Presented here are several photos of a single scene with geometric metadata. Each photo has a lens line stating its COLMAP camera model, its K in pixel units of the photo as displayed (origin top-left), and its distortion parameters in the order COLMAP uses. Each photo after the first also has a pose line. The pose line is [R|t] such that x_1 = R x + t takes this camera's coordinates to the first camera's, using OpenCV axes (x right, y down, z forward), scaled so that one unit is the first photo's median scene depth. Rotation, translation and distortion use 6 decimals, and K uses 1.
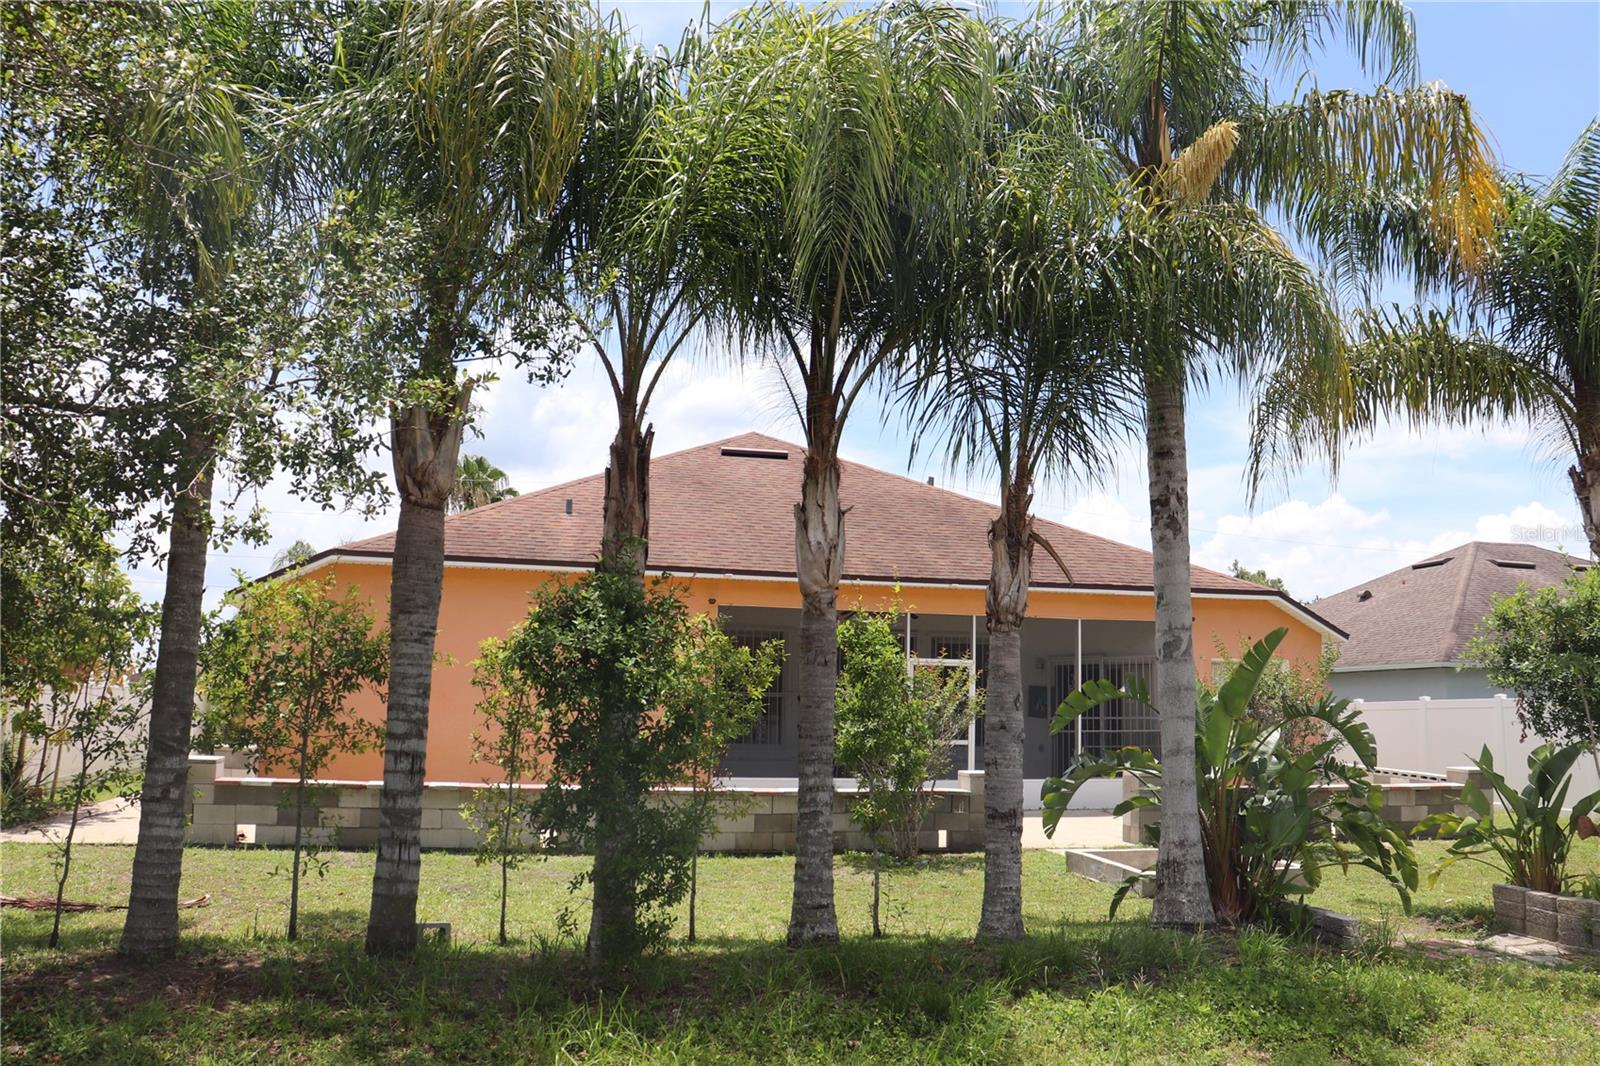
lens RADIAL K [[1320.6, 0, 793.7], [0, 1320.6, 530.6], [0, 0, 1]] dist [-0.176479, 0.165383]
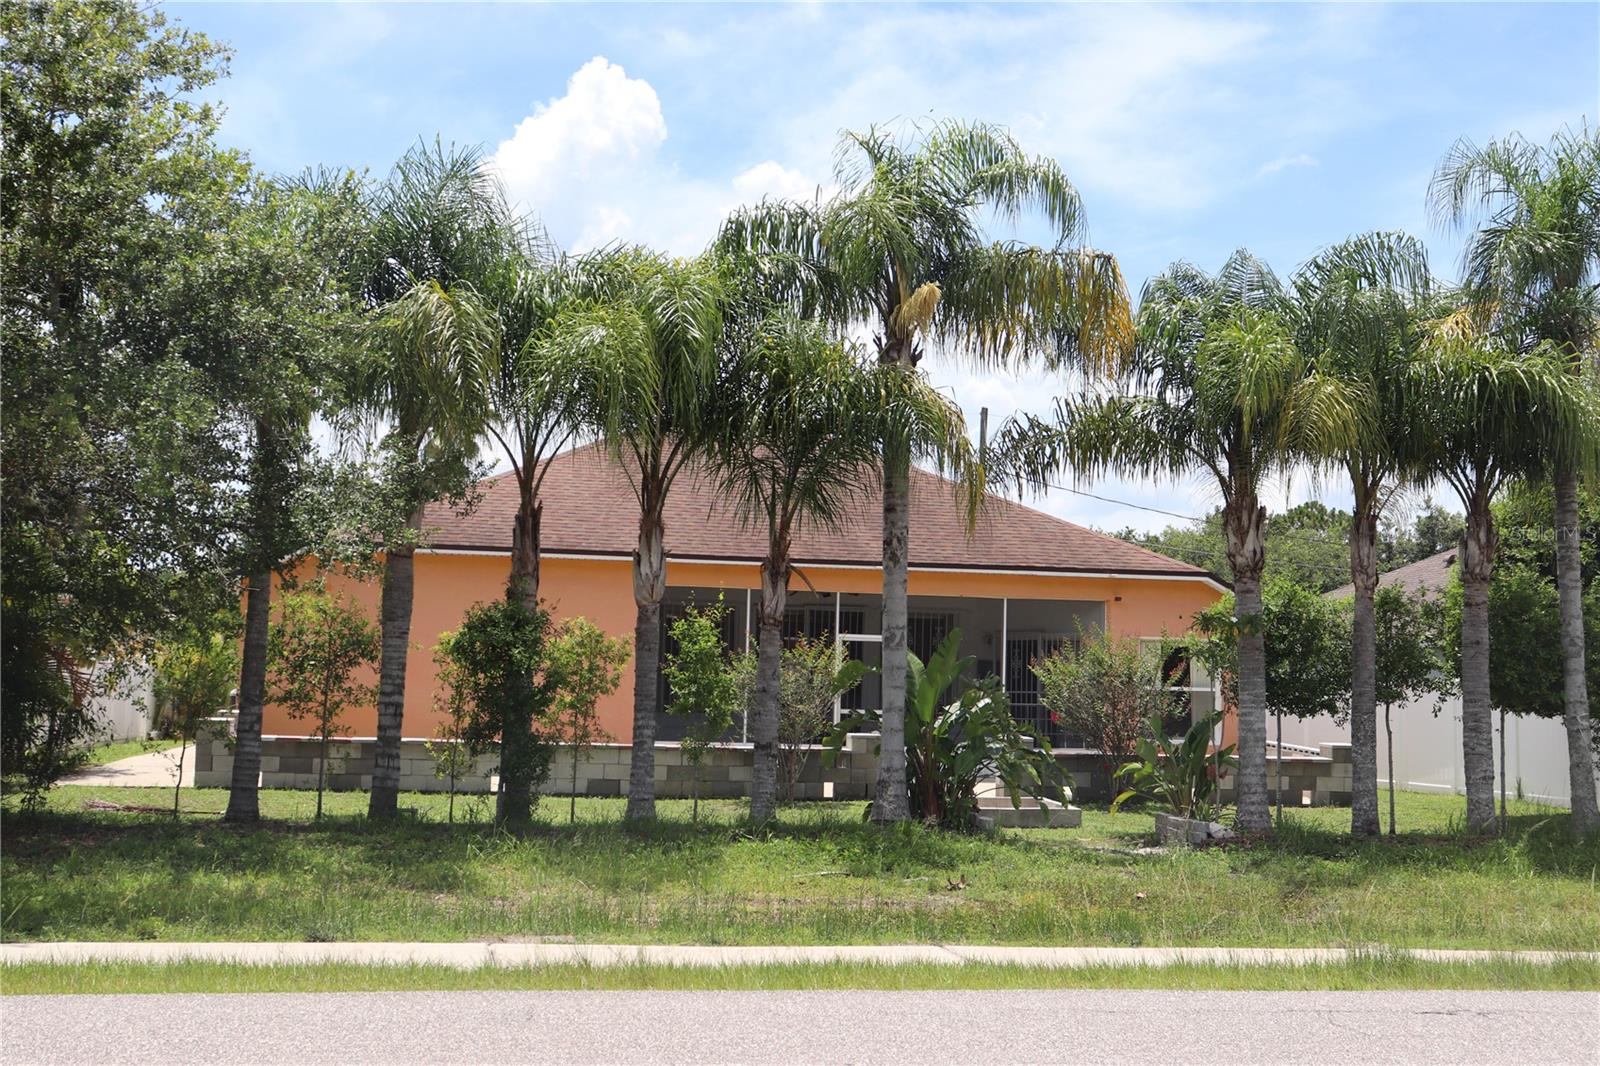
lens RADIAL K [[2040.1, 0, 802.7], [0, 2040.1, 532.7], [0, 0, 1]] dist [-0.012585, 0.000000]
pose [[0.997689, 0.001621, -0.067926, 0.366746], [0.002491, 0.998171, 0.060400, -0.185663], [0.067900, -0.060430, 0.995860, -1.412324]]
